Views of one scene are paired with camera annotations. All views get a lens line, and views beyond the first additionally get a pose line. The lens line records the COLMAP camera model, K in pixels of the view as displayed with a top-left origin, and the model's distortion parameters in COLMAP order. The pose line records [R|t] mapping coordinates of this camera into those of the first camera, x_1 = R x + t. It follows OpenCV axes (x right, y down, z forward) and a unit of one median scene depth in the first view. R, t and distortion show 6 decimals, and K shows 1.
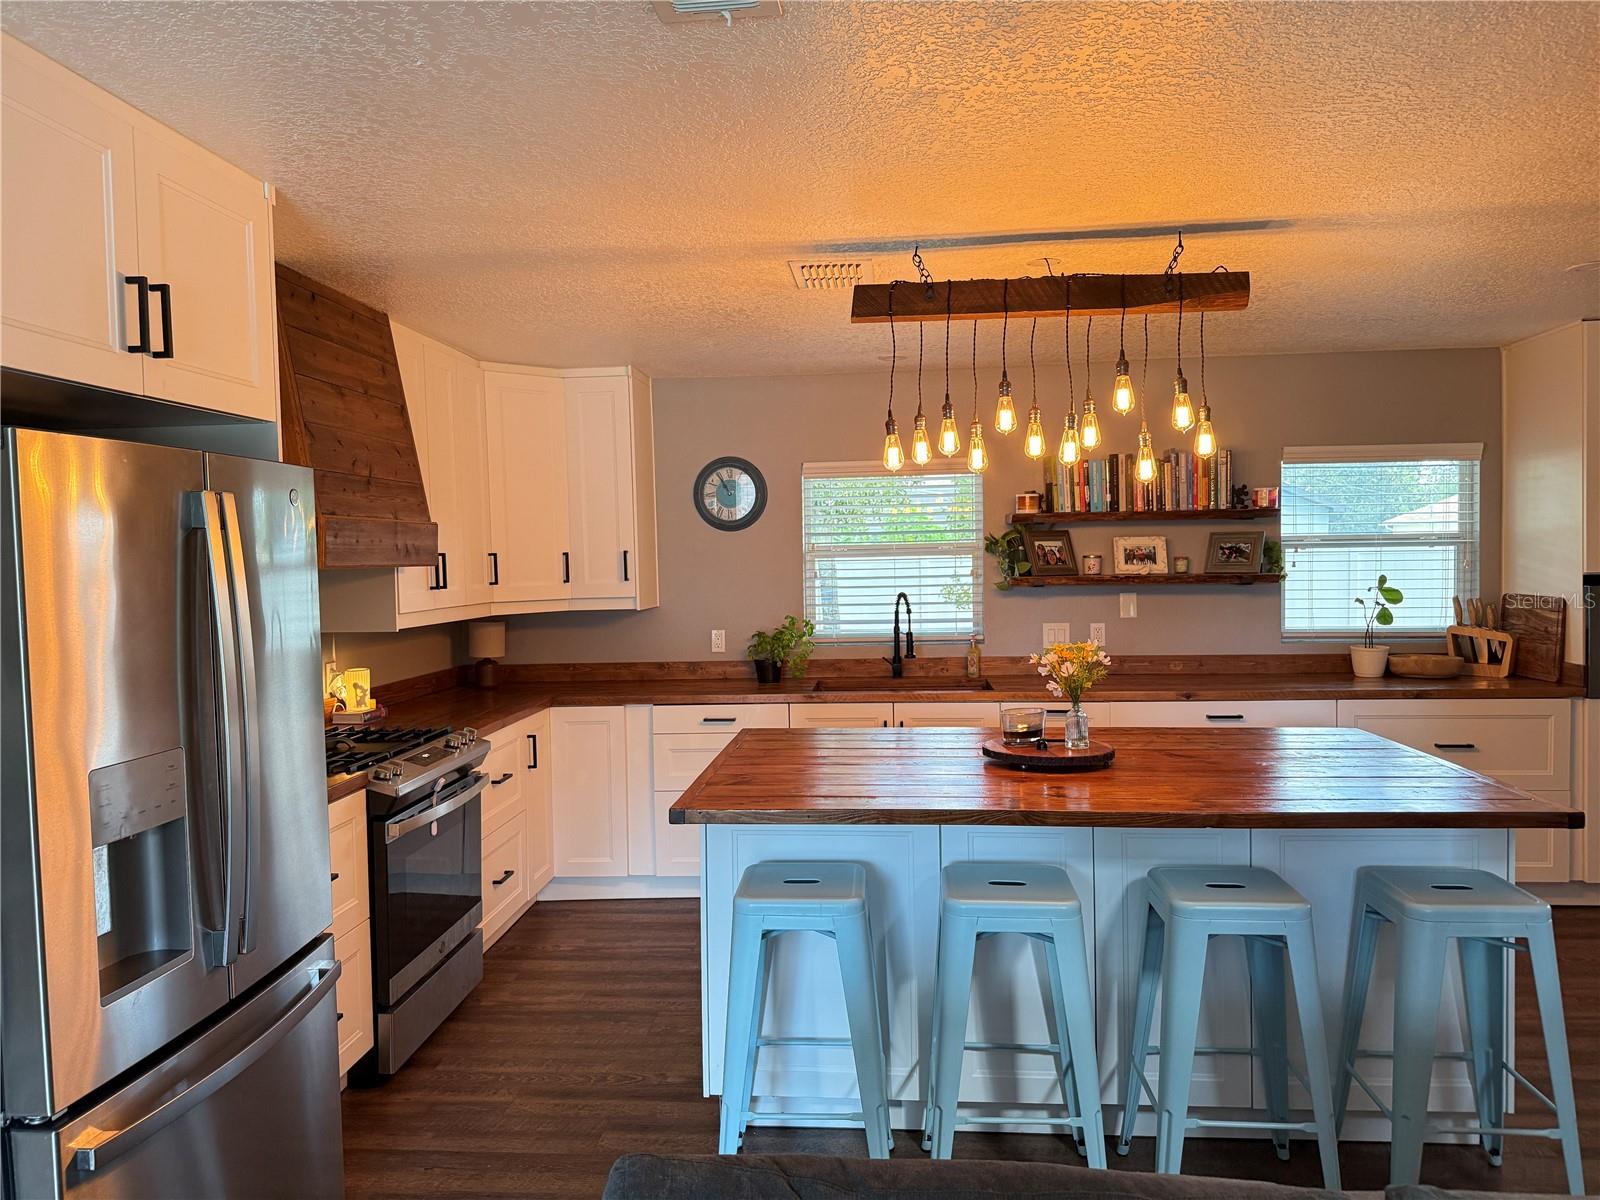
lens RADIAL K [[1120.7, 0, 800.0], [0, 1120.7, 600.0], [0, 0, 1]] dist [0.165023, -0.271360]
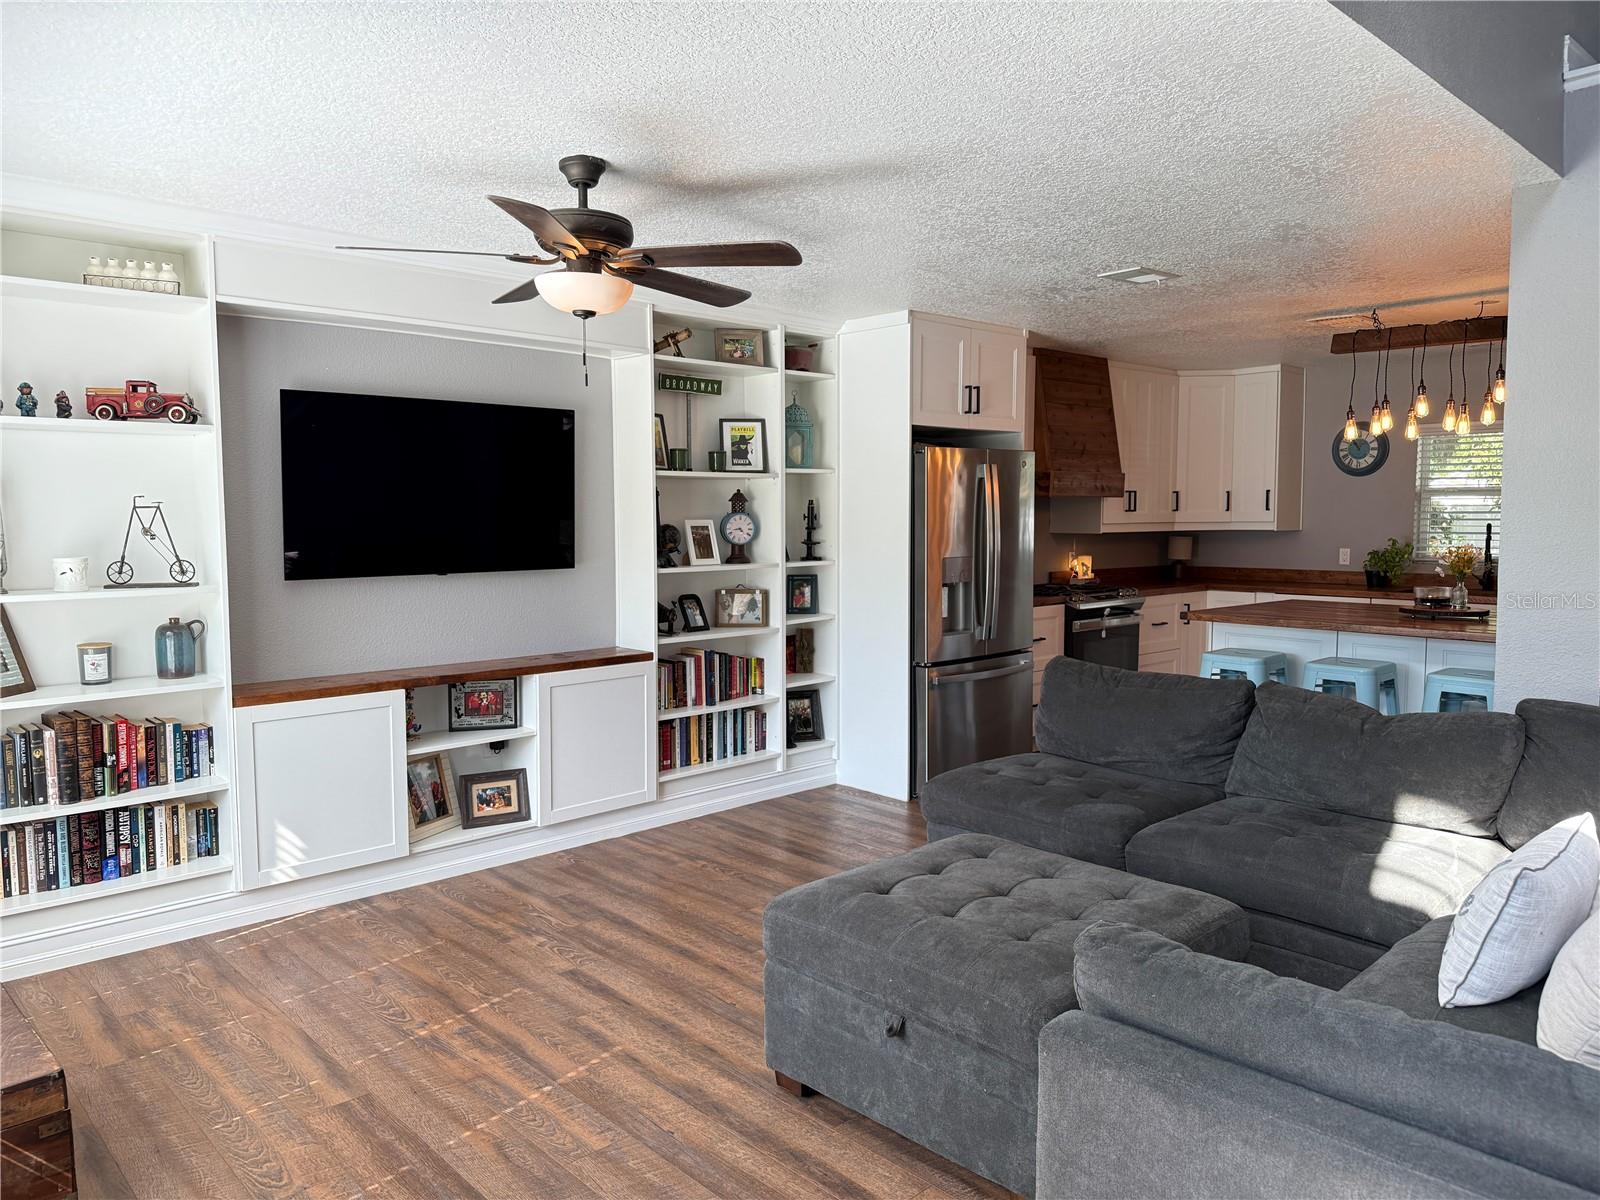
lens RADIAL K [[1132.4, 0, 795.1], [0, 1132.4, 597.6], [0, 0, 1]] dist [0.027279, -0.028125]
pose [[0.744415, 0.069202, -0.664122, 0.415813], [-0.039233, 0.997430, 0.059957, 0.034117], [0.666564, -0.018577, 0.745216, -0.571353]]
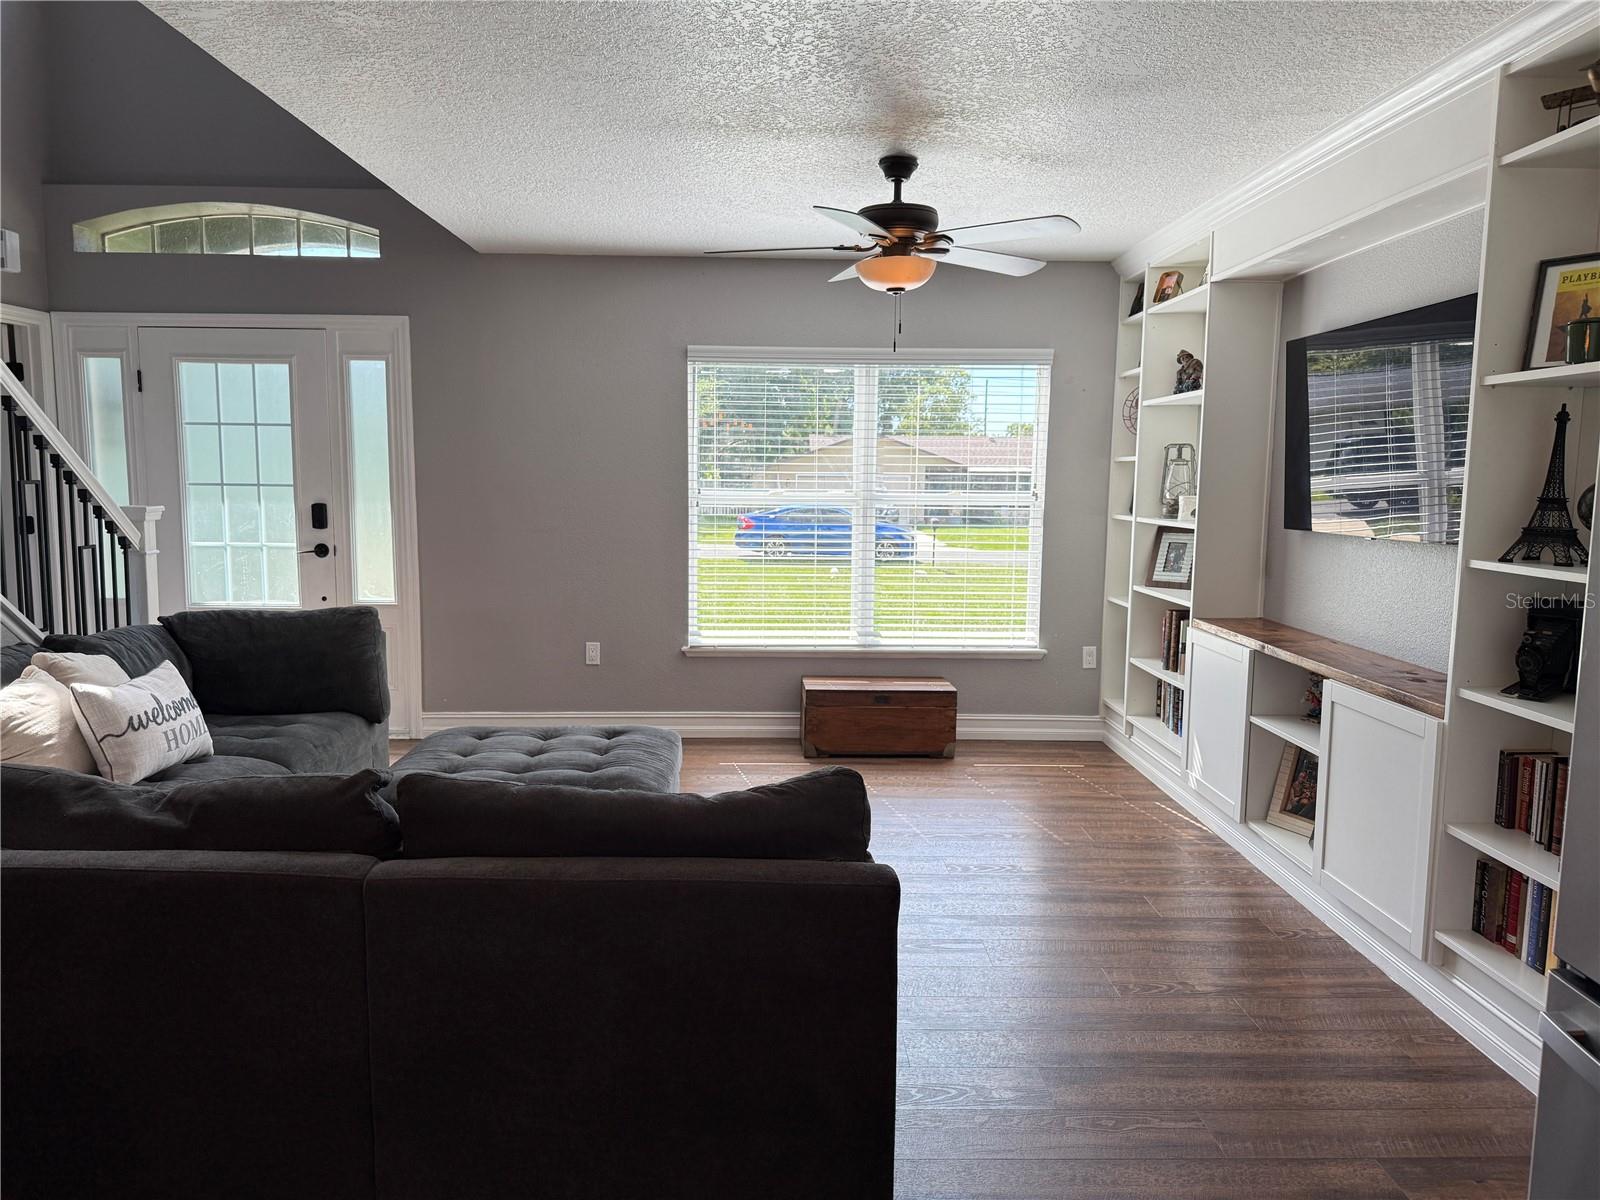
lens RADIAL K [[1120.7, 0, 800.0], [0, 1120.7, 600.0], [0, 0, 1]] dist [0.165023, -0.271360]
pose [[-0.994653, 0.026541, -0.099809, 0.018349], [0.010787, 0.987826, 0.155188, -0.000253], [0.102713, 0.153281, -0.982830, 0.668813]]
